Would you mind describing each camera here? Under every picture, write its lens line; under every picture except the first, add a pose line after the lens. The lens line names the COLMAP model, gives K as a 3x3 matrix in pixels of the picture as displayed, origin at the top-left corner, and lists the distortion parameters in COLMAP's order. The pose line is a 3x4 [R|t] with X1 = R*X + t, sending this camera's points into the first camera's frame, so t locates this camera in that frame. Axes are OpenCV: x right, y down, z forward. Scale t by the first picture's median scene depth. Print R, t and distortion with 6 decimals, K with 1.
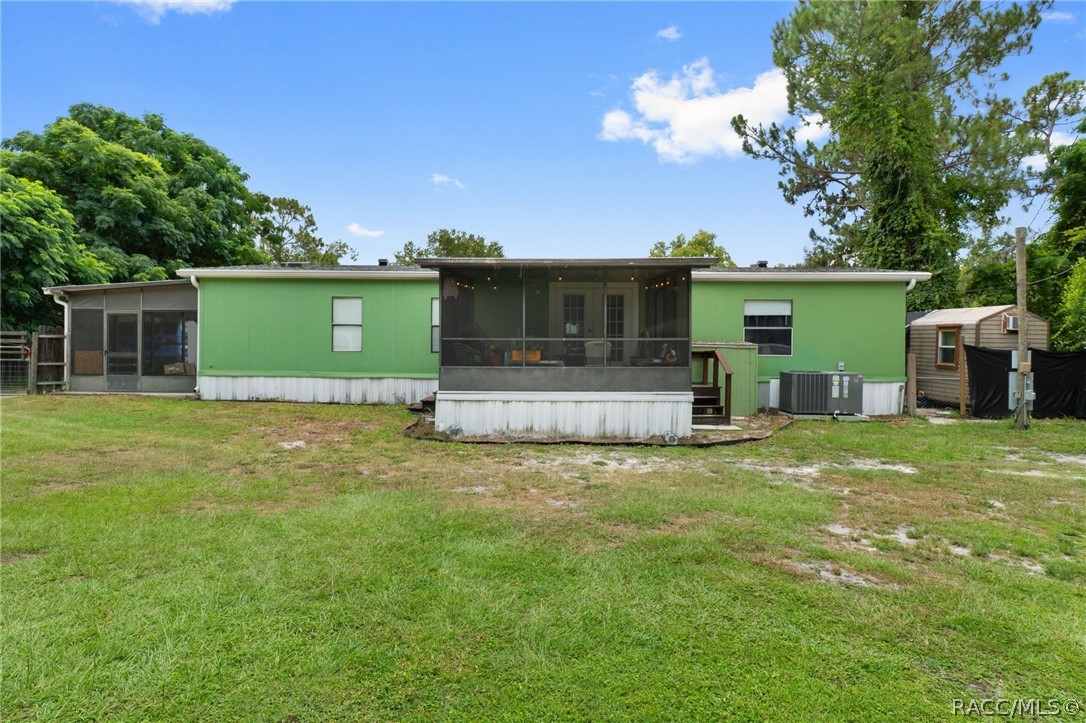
lens RADIAL K [[572.2, 0, 539.5], [0, 572.2, 349.7], [0, 0, 1]] dist [-0.002372, -0.000844]
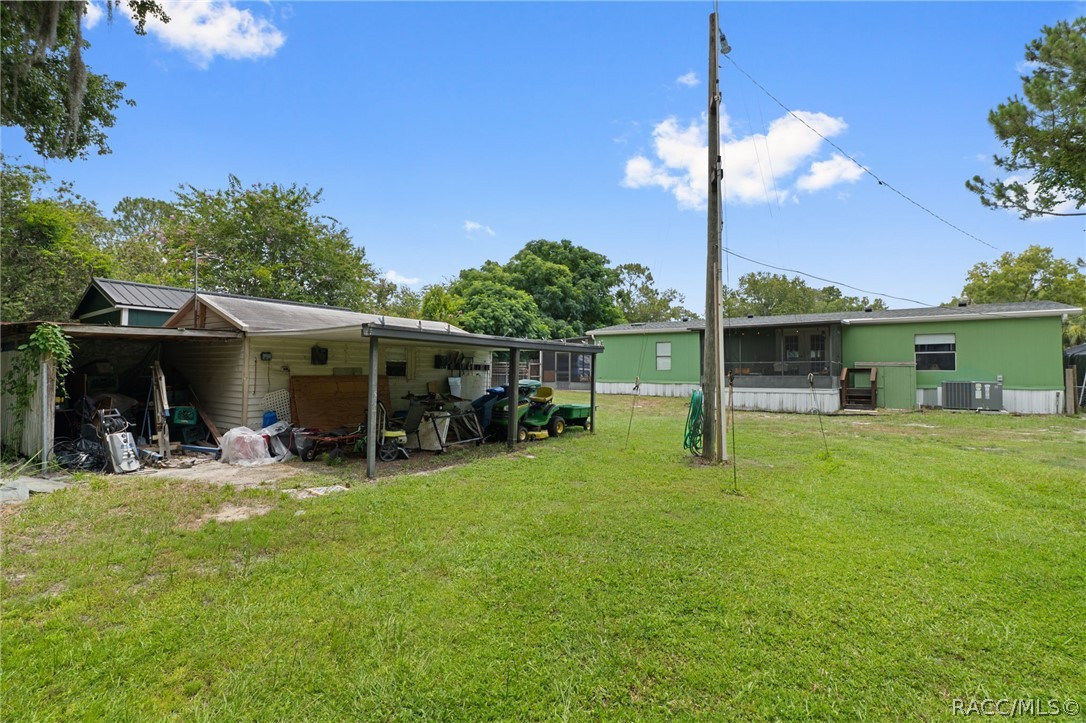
lens RADIAL K [[512.0, 0, 529.3], [0, 512.0, 356.1], [0, 0, 1]] dist [-0.002224, -0.000320]
pose [[0.815274, -0.021767, -0.578666, 0.190716], [0.003585, 0.999464, -0.032545, 0.006965], [0.579064, 0.024458, 0.814915, -0.435101]]
